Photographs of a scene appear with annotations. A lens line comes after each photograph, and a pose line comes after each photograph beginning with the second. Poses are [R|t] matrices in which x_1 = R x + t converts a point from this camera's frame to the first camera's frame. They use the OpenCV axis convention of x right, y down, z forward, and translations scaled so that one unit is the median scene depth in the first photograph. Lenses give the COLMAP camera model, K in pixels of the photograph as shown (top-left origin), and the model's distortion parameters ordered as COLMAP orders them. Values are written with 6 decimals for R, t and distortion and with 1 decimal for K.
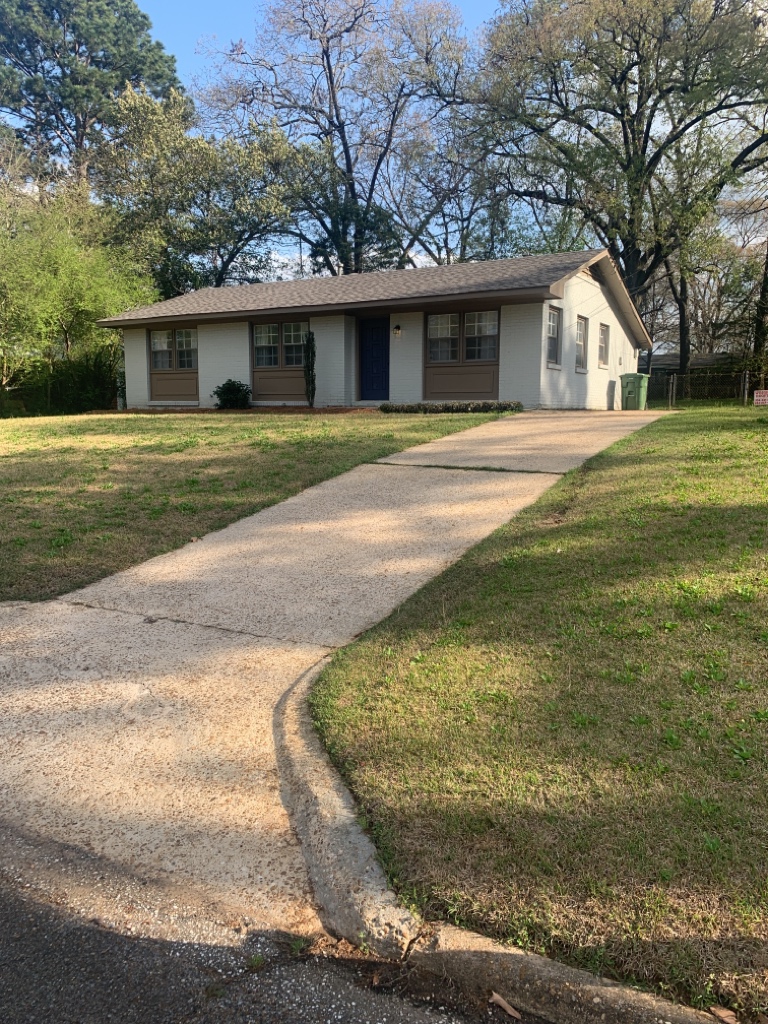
lens RADIAL K [[770.3, 0, 371.9], [0, 770.3, 509.1], [0, 0, 1]] dist [0.039154, -0.000670]
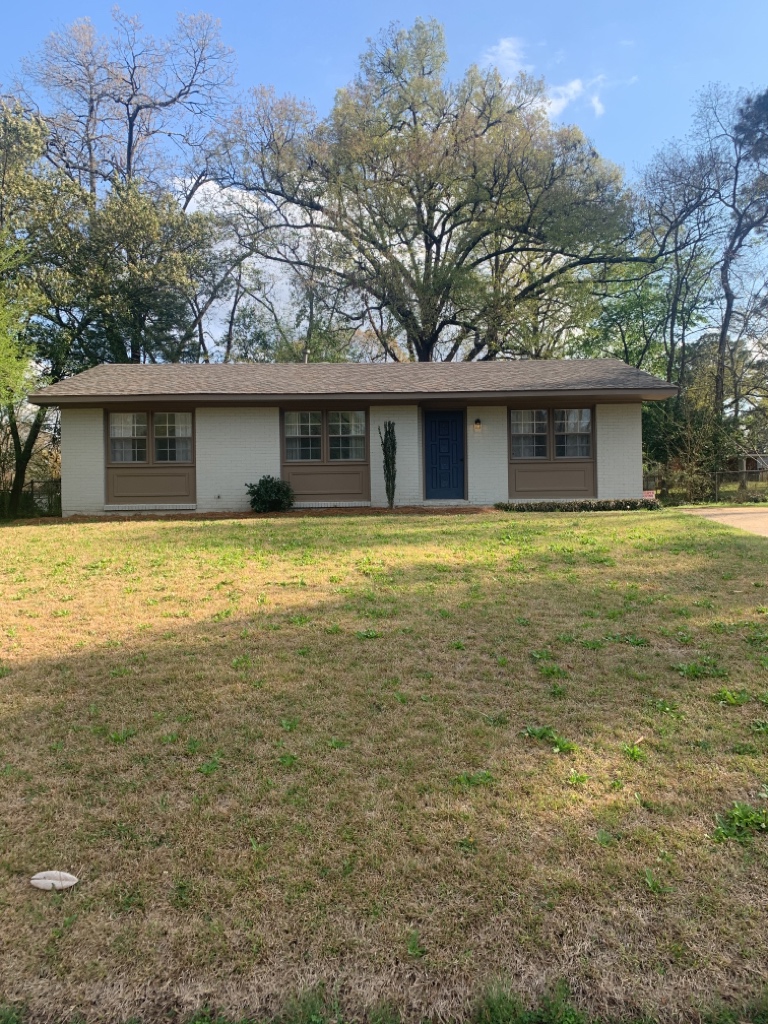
lens RADIAL K [[770.3, 0, 371.9], [0, 770.3, 509.1], [0, 0, 1]] dist [0.039154, -0.000670]
pose [[0.846870, -0.013806, 0.531621, -0.507857], [0.085095, 0.990300, -0.109838, -0.036717], [-0.524948, 0.138256, 0.839830, 0.275436]]
